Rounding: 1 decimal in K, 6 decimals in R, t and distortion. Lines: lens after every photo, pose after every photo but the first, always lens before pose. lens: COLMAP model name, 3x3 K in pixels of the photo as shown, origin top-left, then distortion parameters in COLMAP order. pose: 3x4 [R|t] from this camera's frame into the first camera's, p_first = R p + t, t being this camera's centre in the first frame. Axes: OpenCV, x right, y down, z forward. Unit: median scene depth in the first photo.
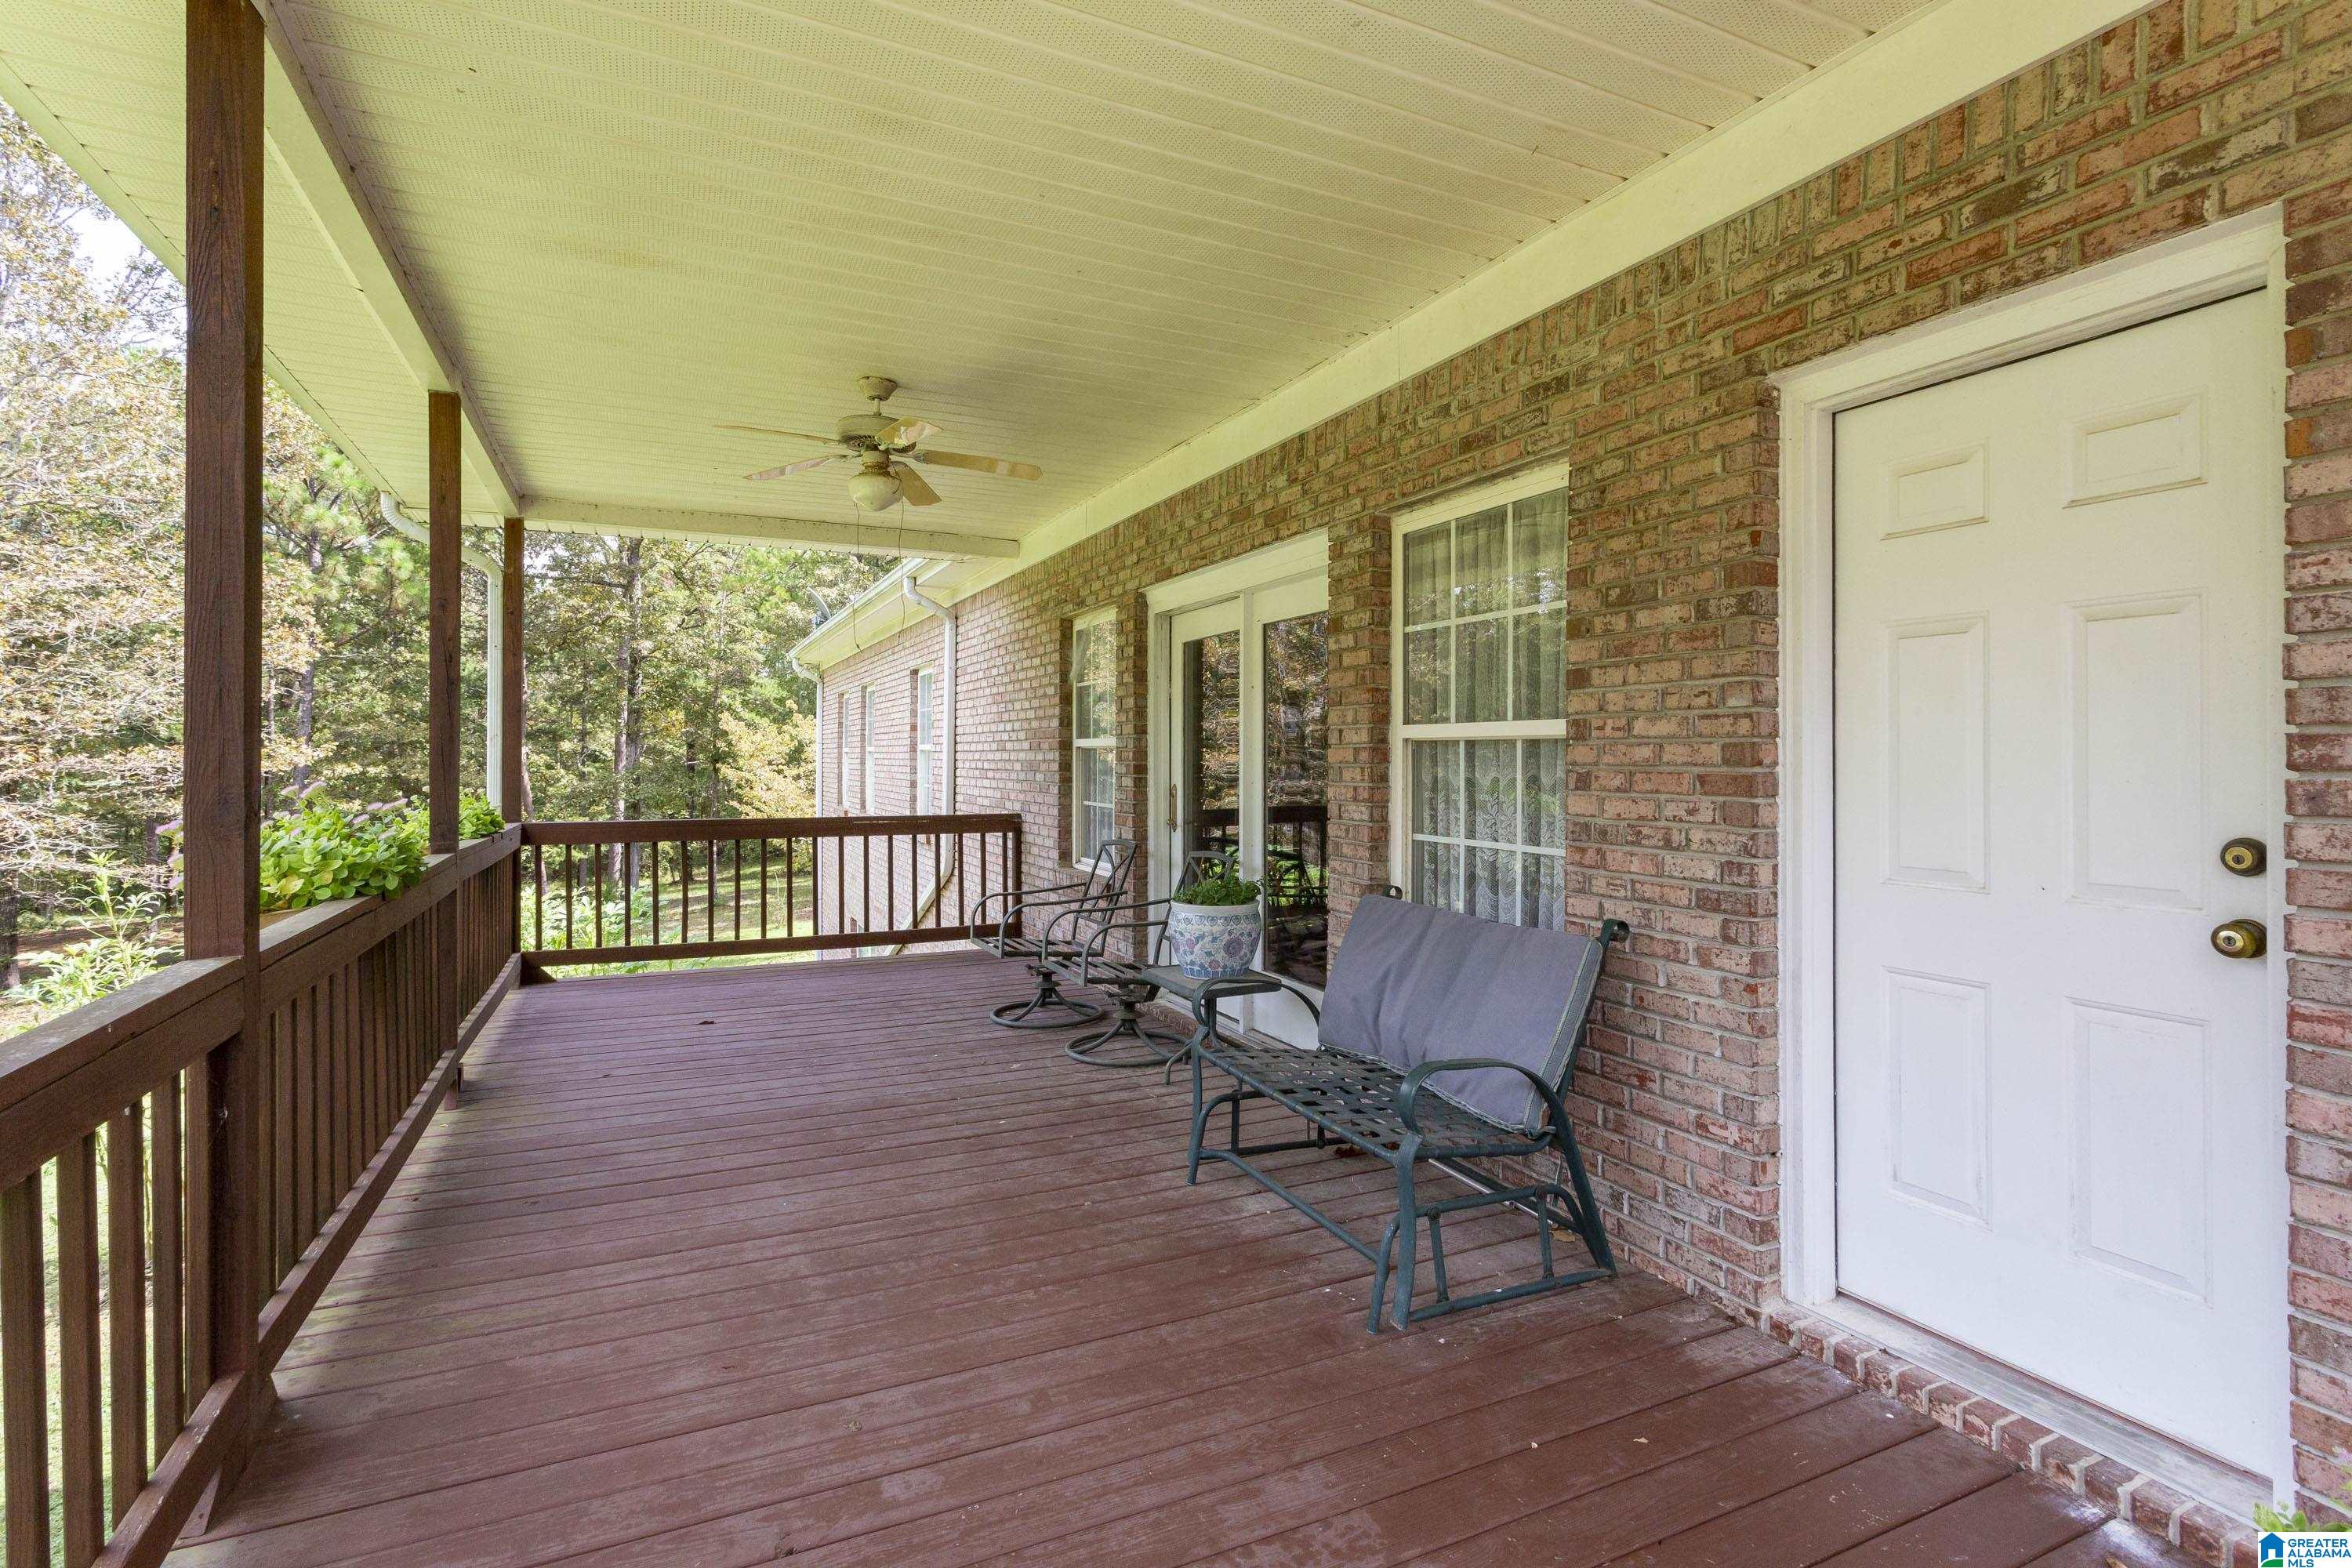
lens RADIAL K [[1139.9, 0, 1177.2], [0, 1139.9, 772.7], [0, 0, 1]] dist [0.002395, 0.001172]
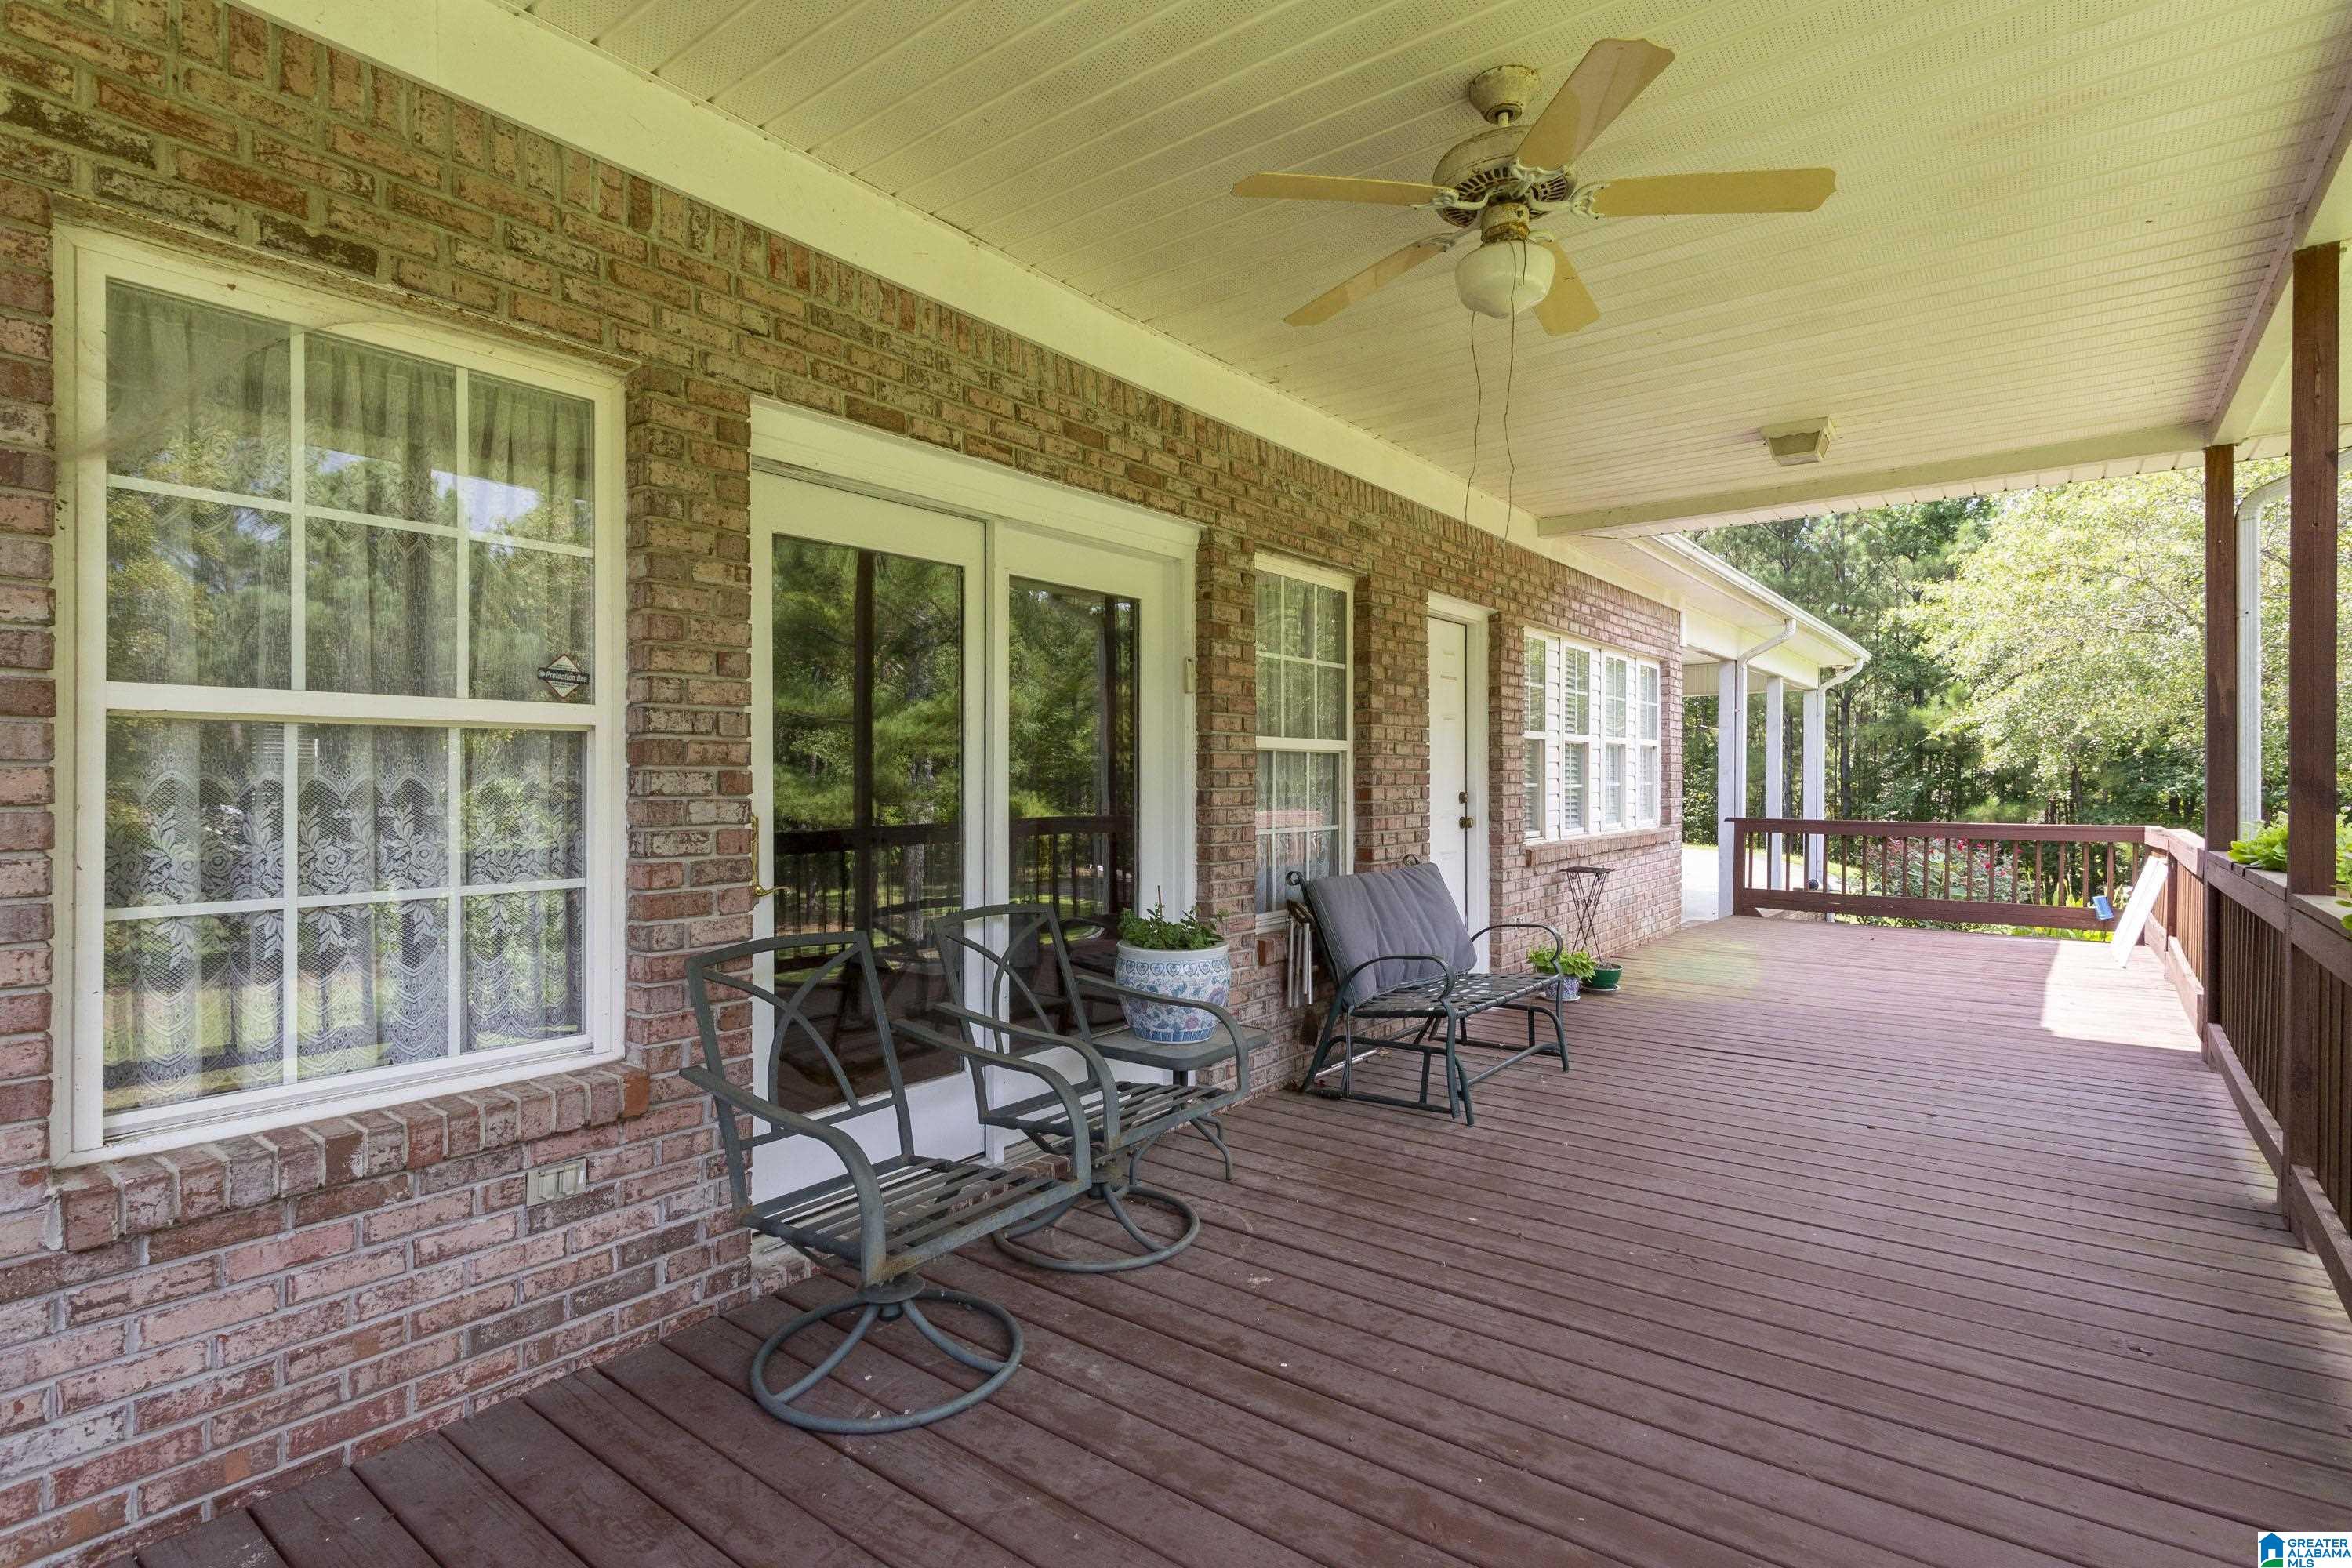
lens RADIAL K [[1139.9, 0, 1172.3], [0, 1139.9, 782.7], [0, 0, 1]] dist [0.002395, 0.001172]
pose [[-0.448933, -0.016778, 0.893408, -0.743595], [0.001630, 0.999807, 0.019595, -0.015763], [-0.893564, 0.010253, -0.448819, 1.493133]]
